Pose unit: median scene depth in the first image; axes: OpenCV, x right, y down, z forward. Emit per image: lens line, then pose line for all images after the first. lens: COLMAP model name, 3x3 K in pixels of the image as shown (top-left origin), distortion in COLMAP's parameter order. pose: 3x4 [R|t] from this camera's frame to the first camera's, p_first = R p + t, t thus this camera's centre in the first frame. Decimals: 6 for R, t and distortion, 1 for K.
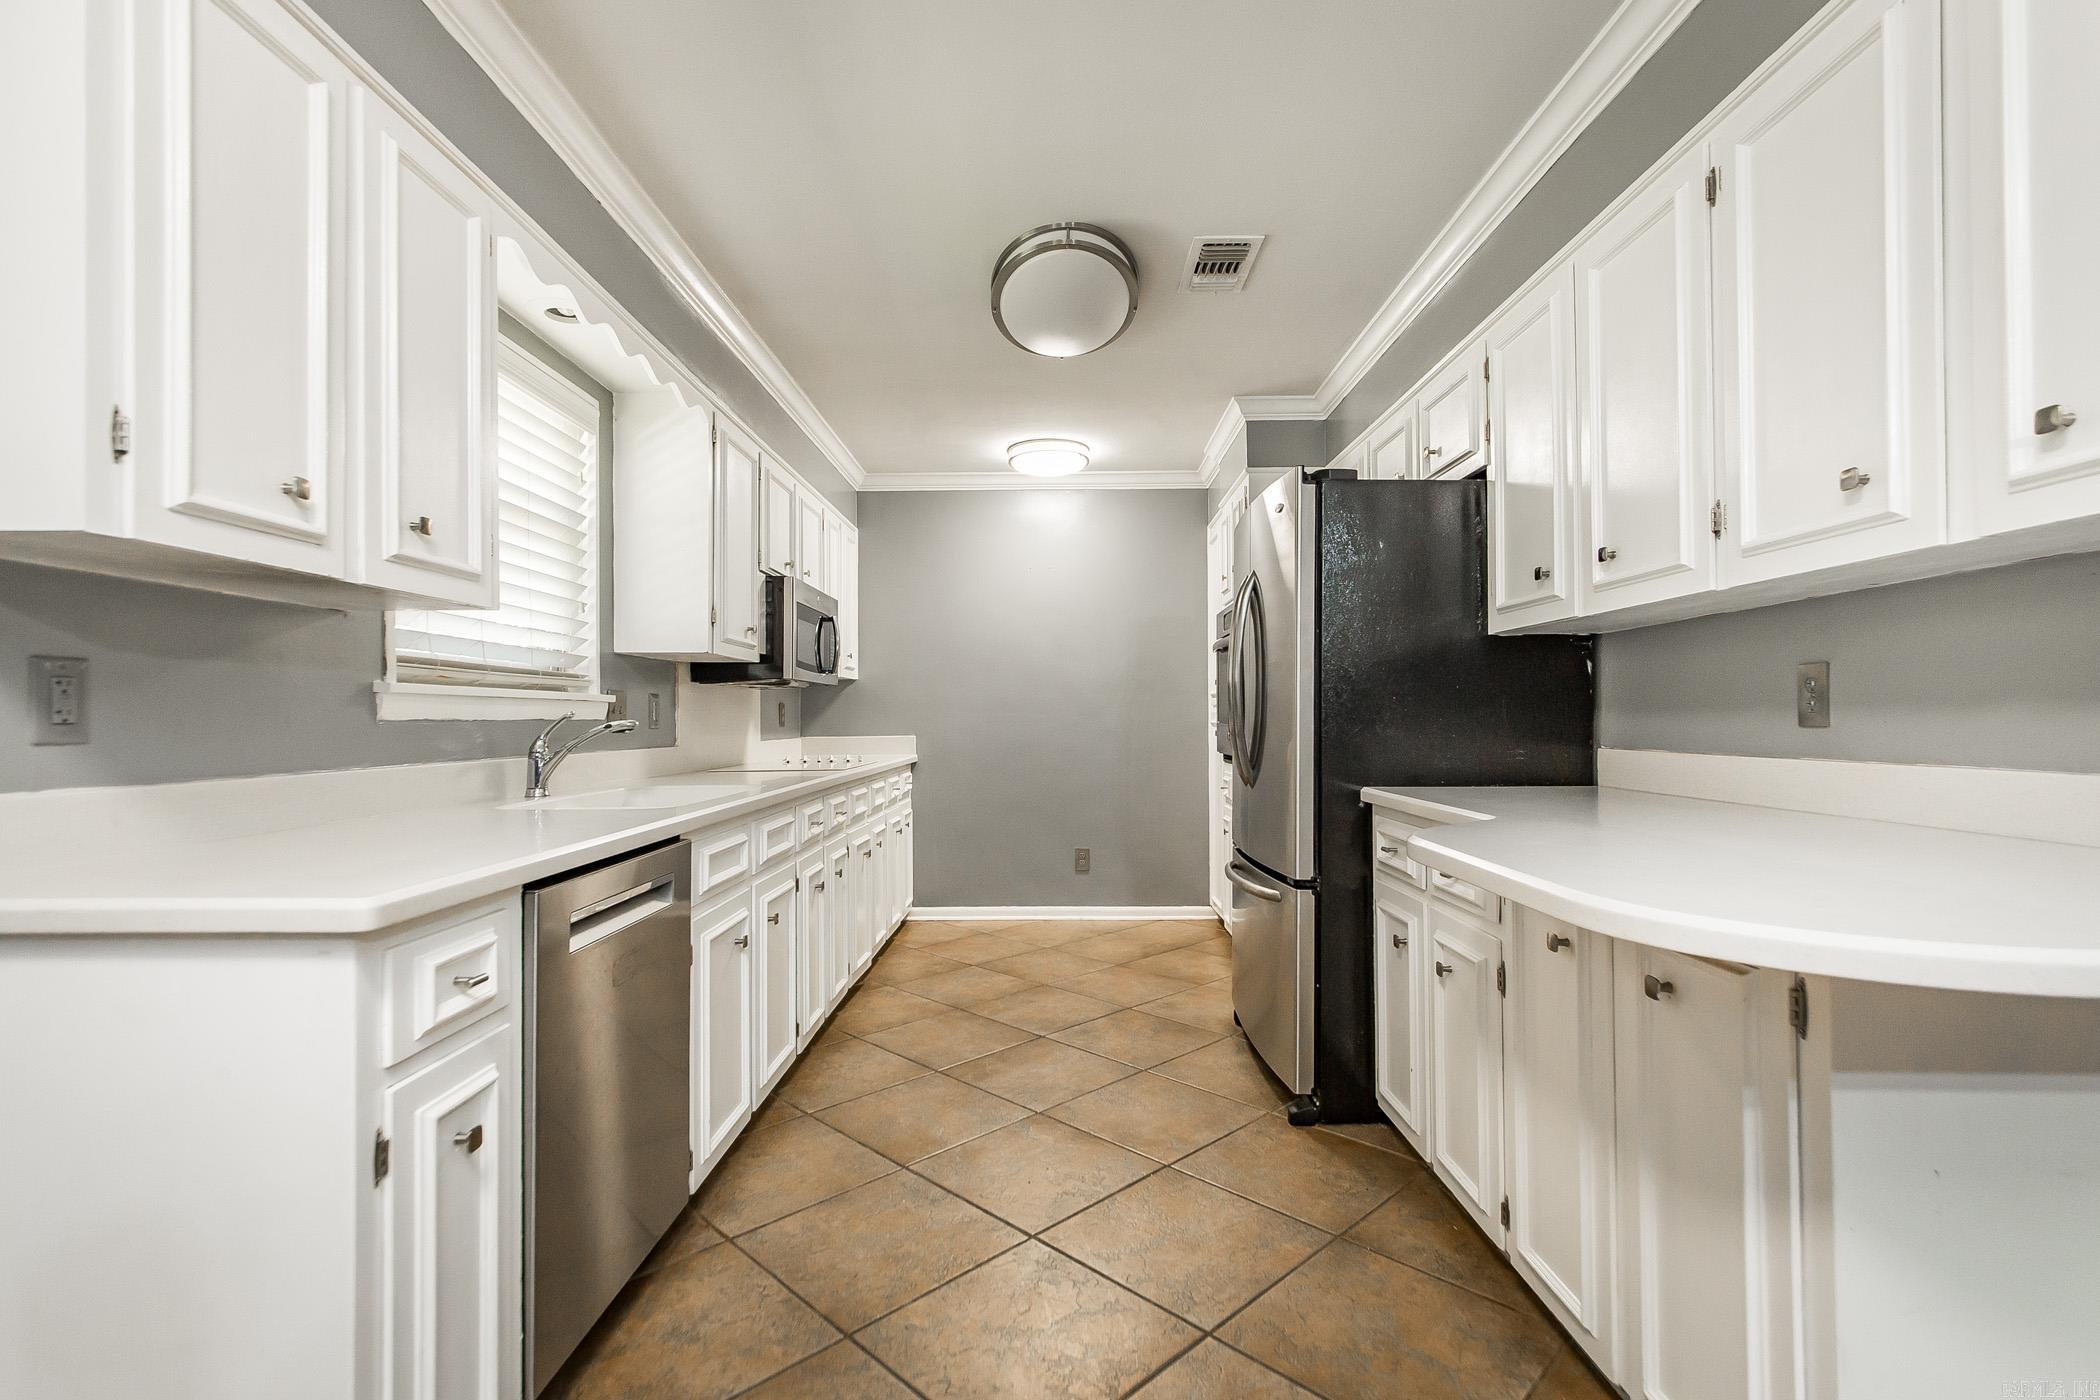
lens RADIAL K [[968.8, 0, 1046.9], [0, 968.8, 709.9], [0, 0, 1]] dist [-0.000959, -0.000402]
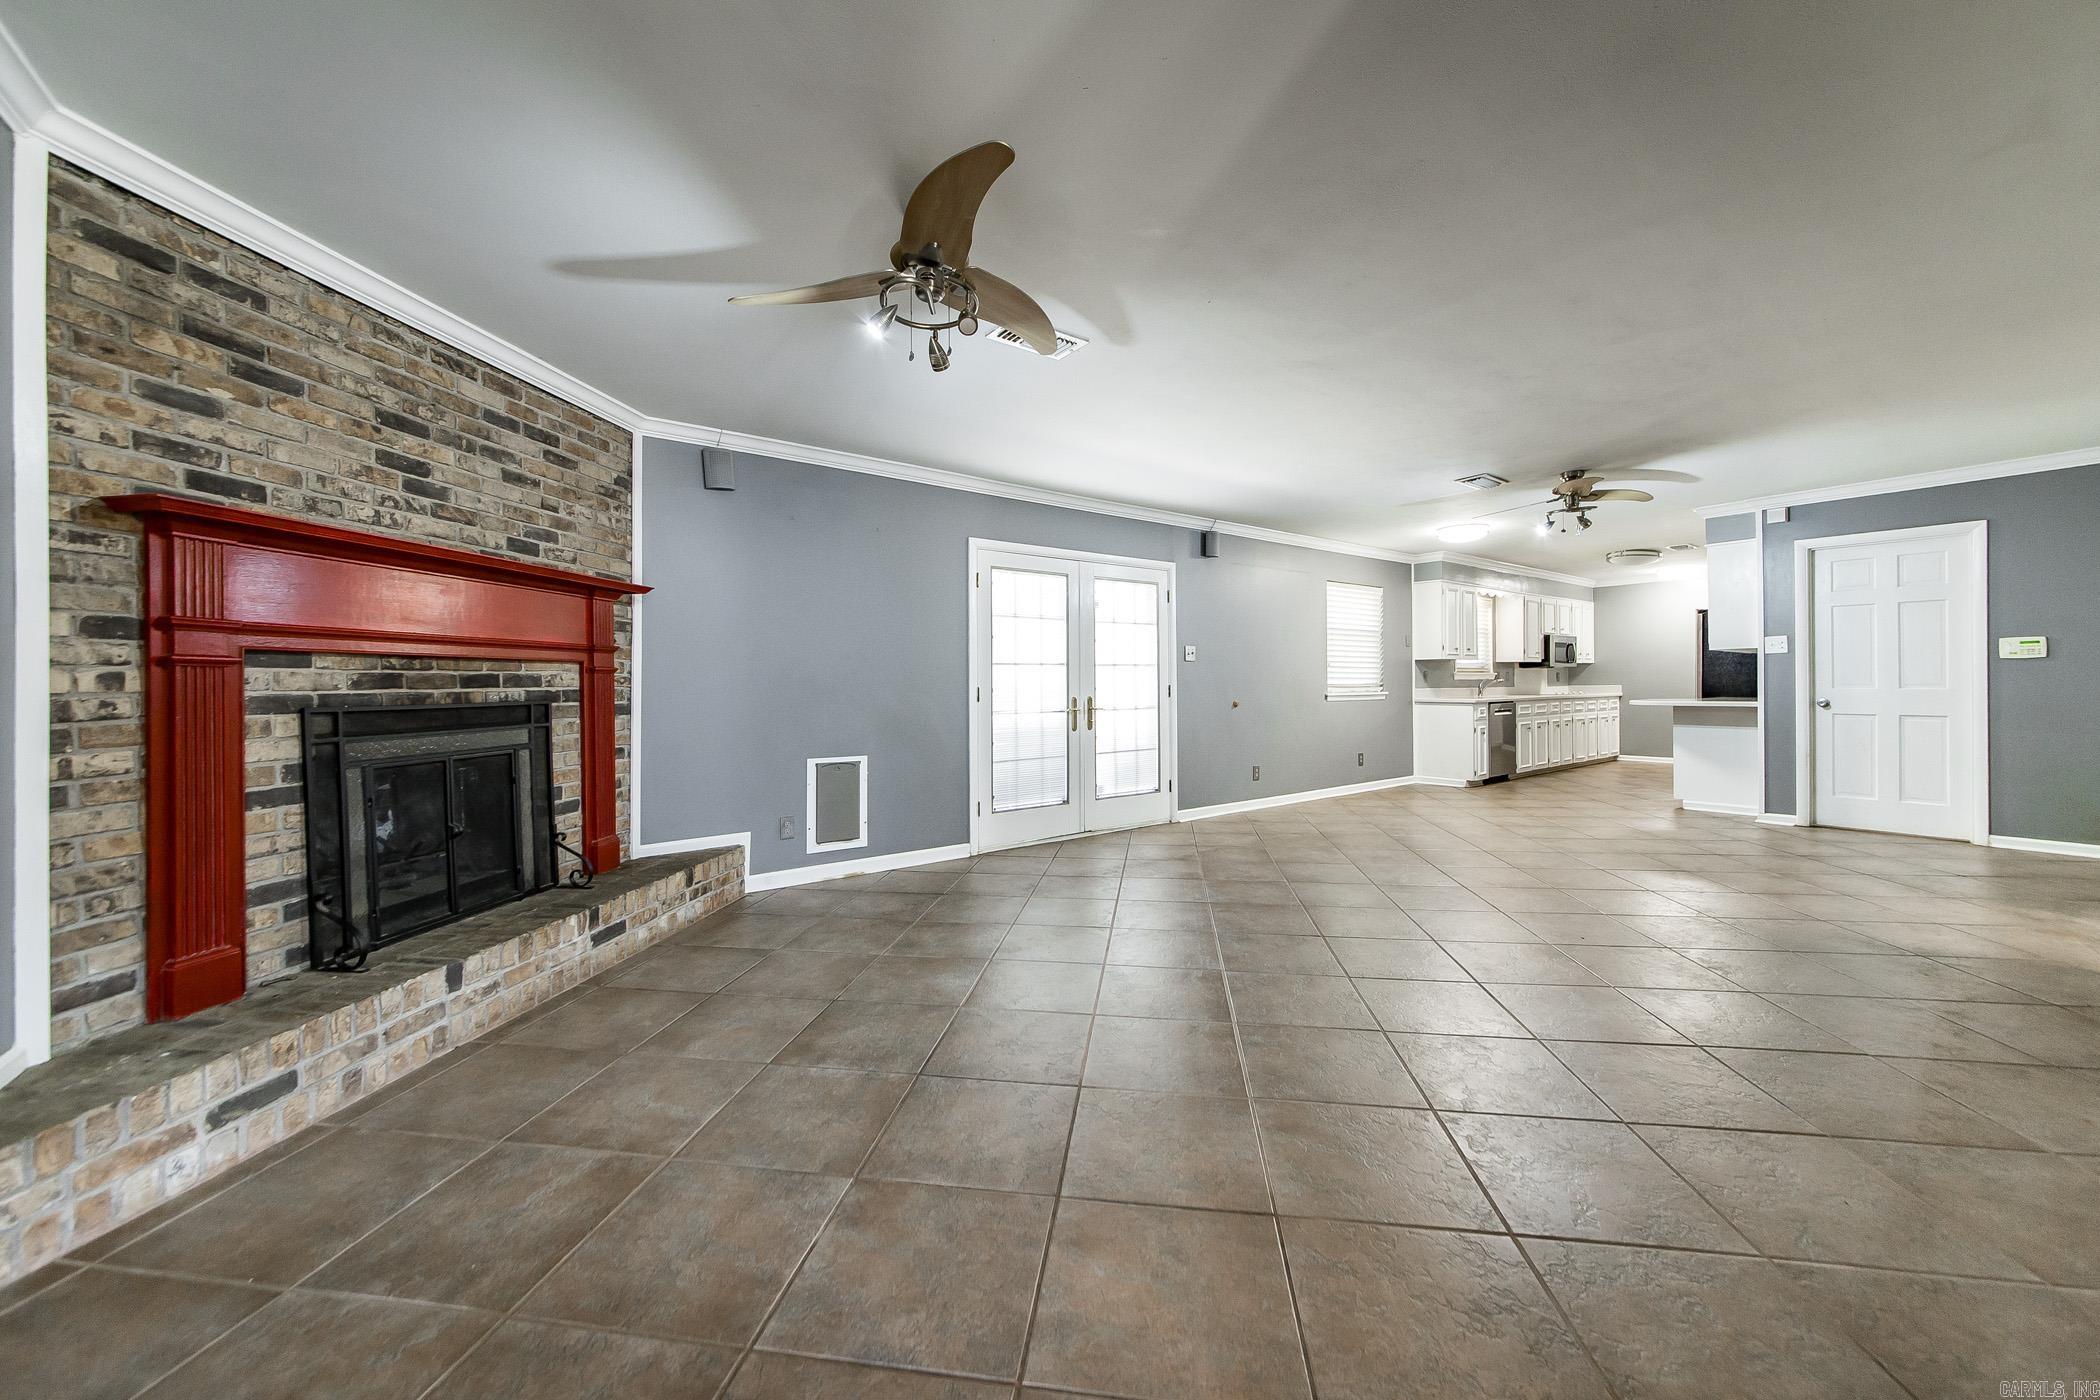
lens RADIAL K [[751.9, 0, 1055.2], [0, 751.9, 686.9], [0, 0, 1]] dist [-0.009292, 0.000036]
pose [[0.599381, 0.001730, -0.800462, 0.956811], [0.013978, 0.999823, 0.012627, -0.023718], [0.800342, -0.018758, 0.599251, -2.365287]]
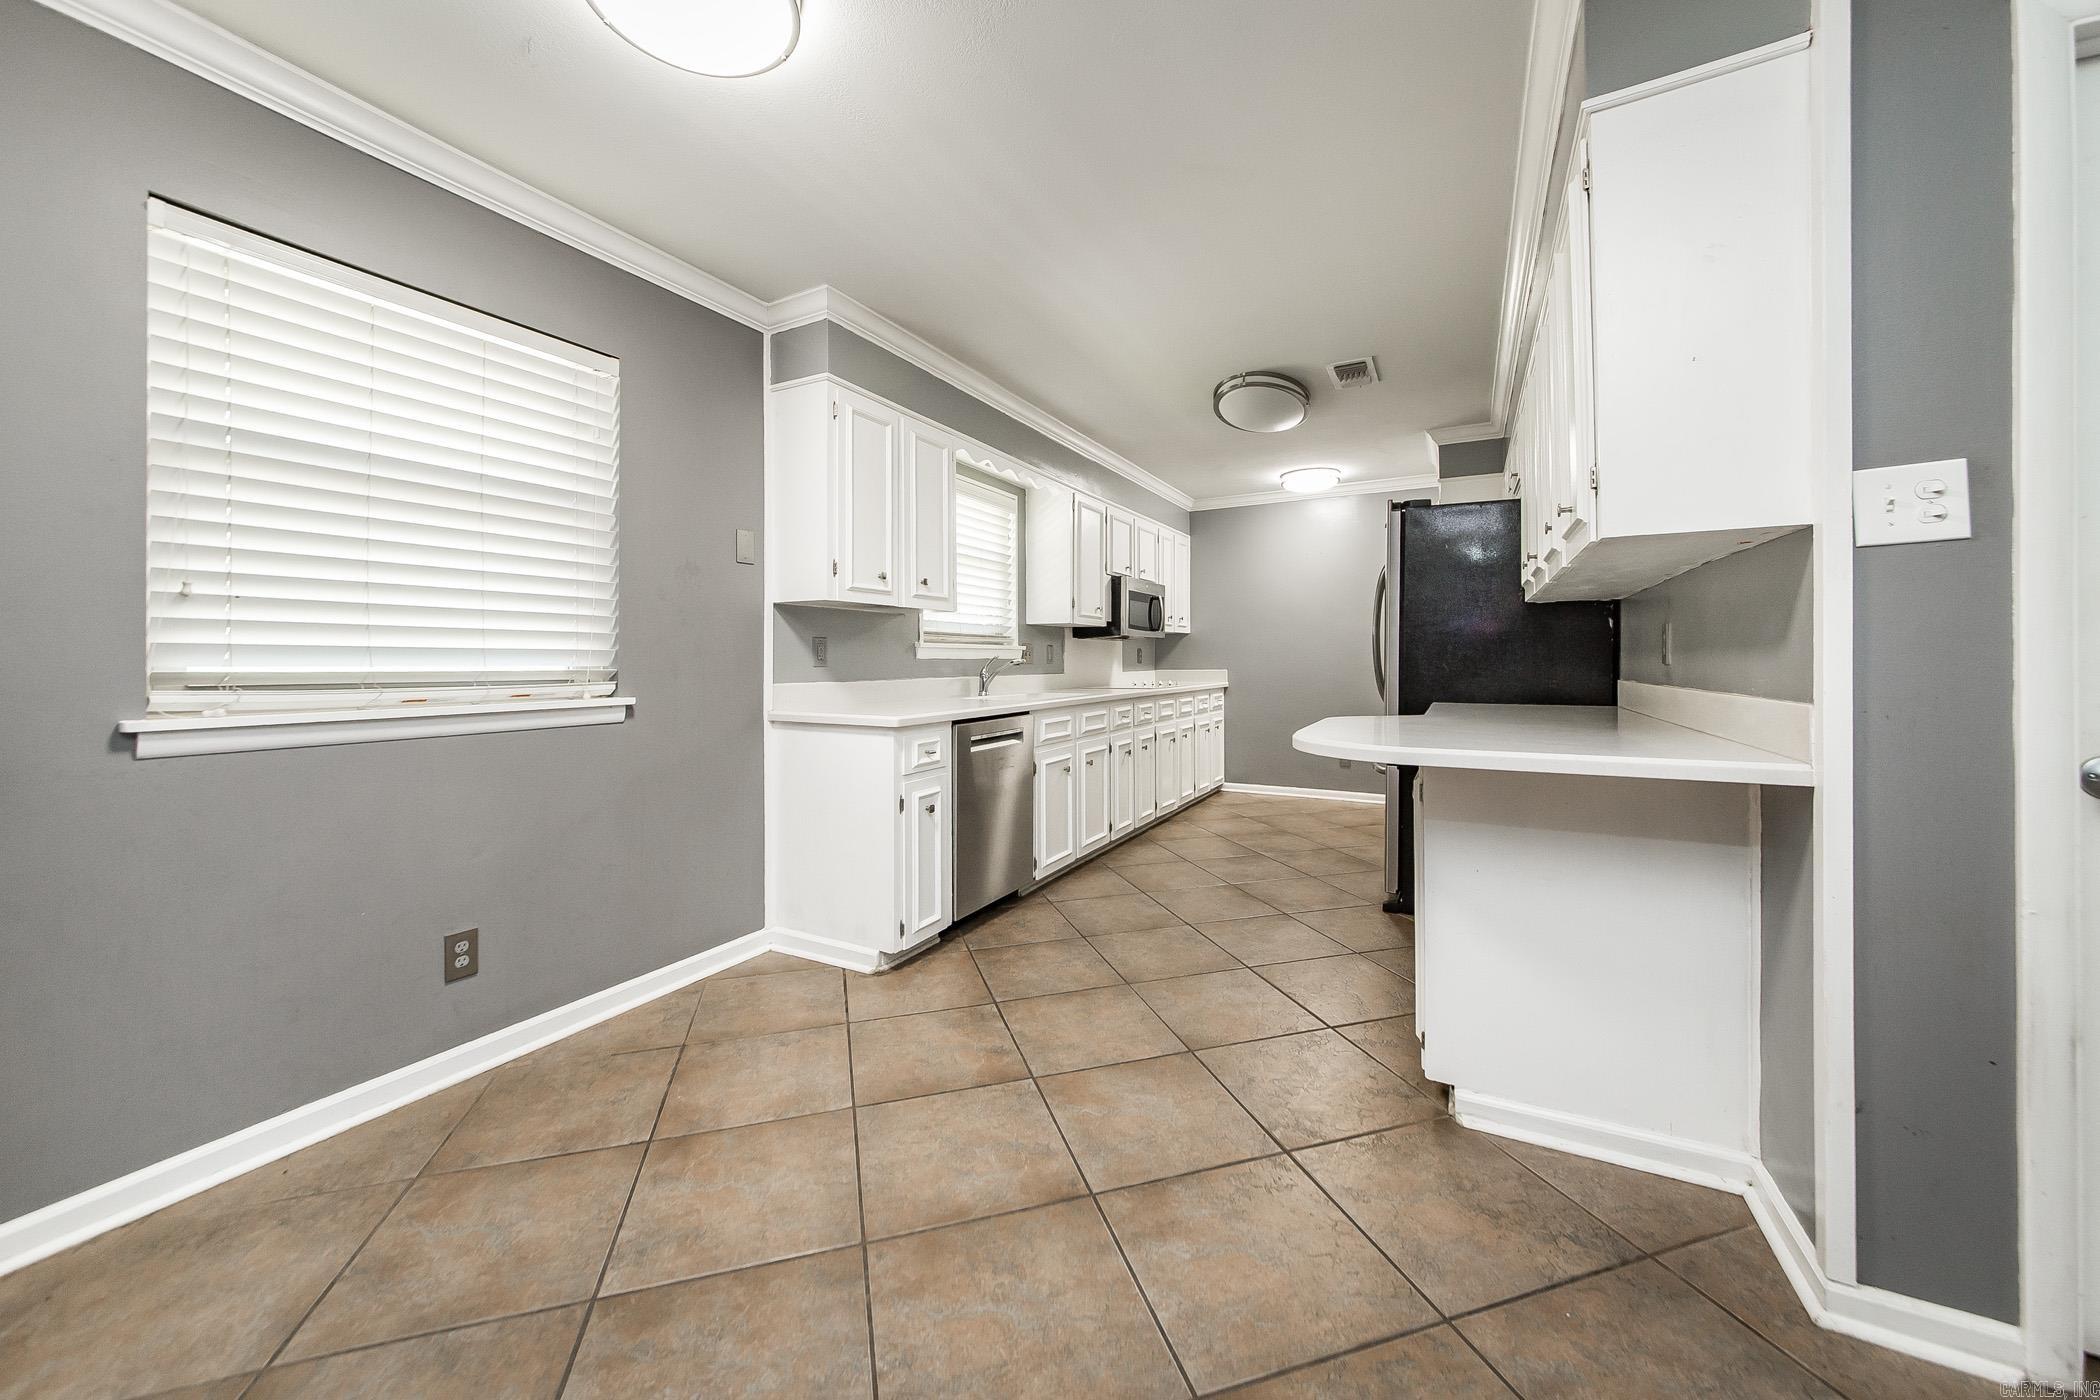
lens RADIAL K [[758.9, 0, 1045.3], [0, 758.9, 657.2], [0, 0, 1]] dist [0.000726, 0.000025]
pose [[0.882039, 0.000552, -0.471176, 0.318256], [0.003084, 0.999971, 0.006945, -0.003821], [0.471167, -0.007579, 0.882012, -0.337791]]
